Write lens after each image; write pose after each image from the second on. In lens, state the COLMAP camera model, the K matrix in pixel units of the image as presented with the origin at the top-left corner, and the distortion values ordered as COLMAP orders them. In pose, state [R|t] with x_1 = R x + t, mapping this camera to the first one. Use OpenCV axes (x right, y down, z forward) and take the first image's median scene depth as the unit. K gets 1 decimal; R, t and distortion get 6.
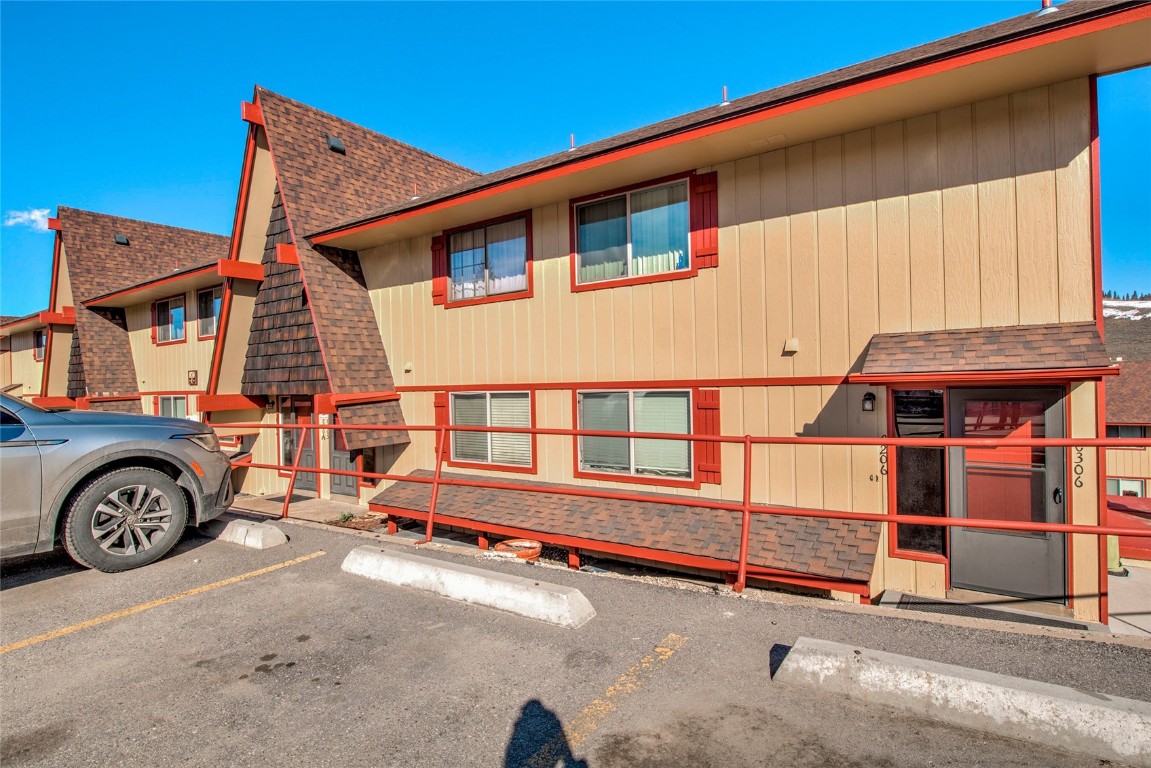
lens RADIAL K [[514.5, 0, 572.6], [0, 514.5, 384.3], [0, 0, 1]] dist [-0.001878, -0.000347]
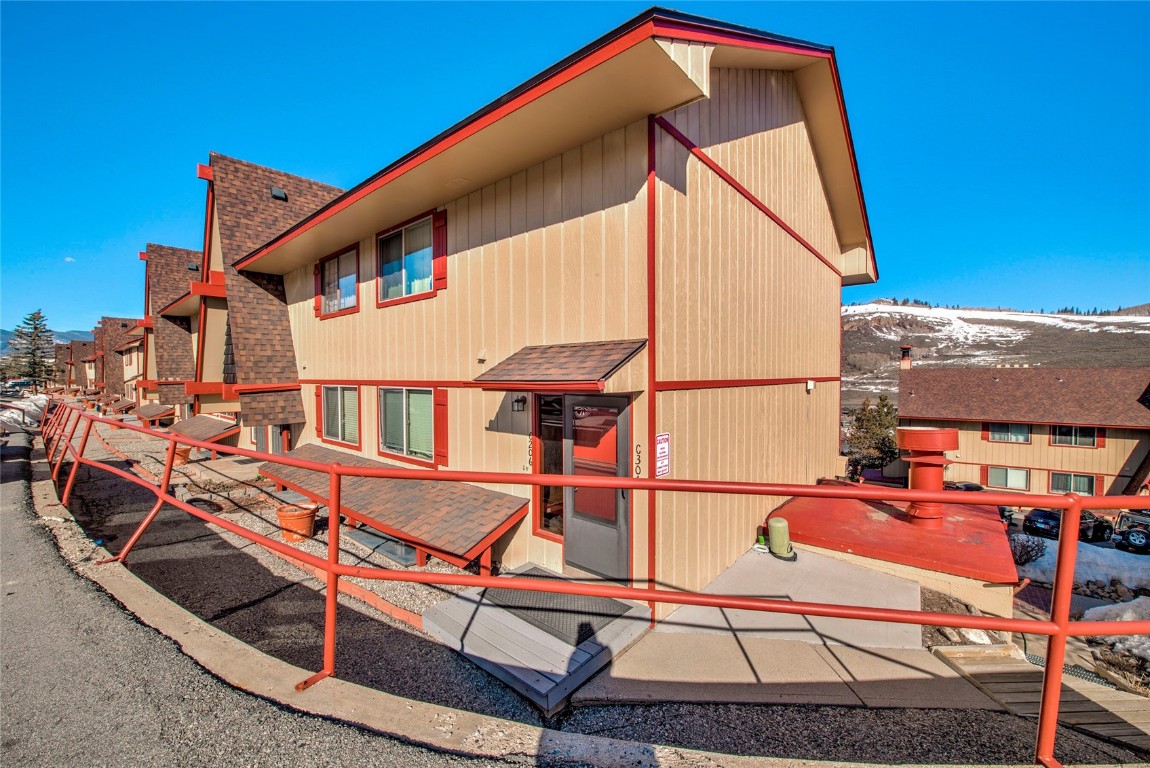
lens RADIAL K [[400.3, 0, 578.2], [0, 400.3, 384.7], [0, 0, 1]] dist [-0.013491, -0.000005]
pose [[0.995999, 0.022241, -0.086553, 0.454955], [-0.020410, 0.999550, 0.021980, -0.019122], [0.087003, -0.020126, 0.996005, 0.056098]]
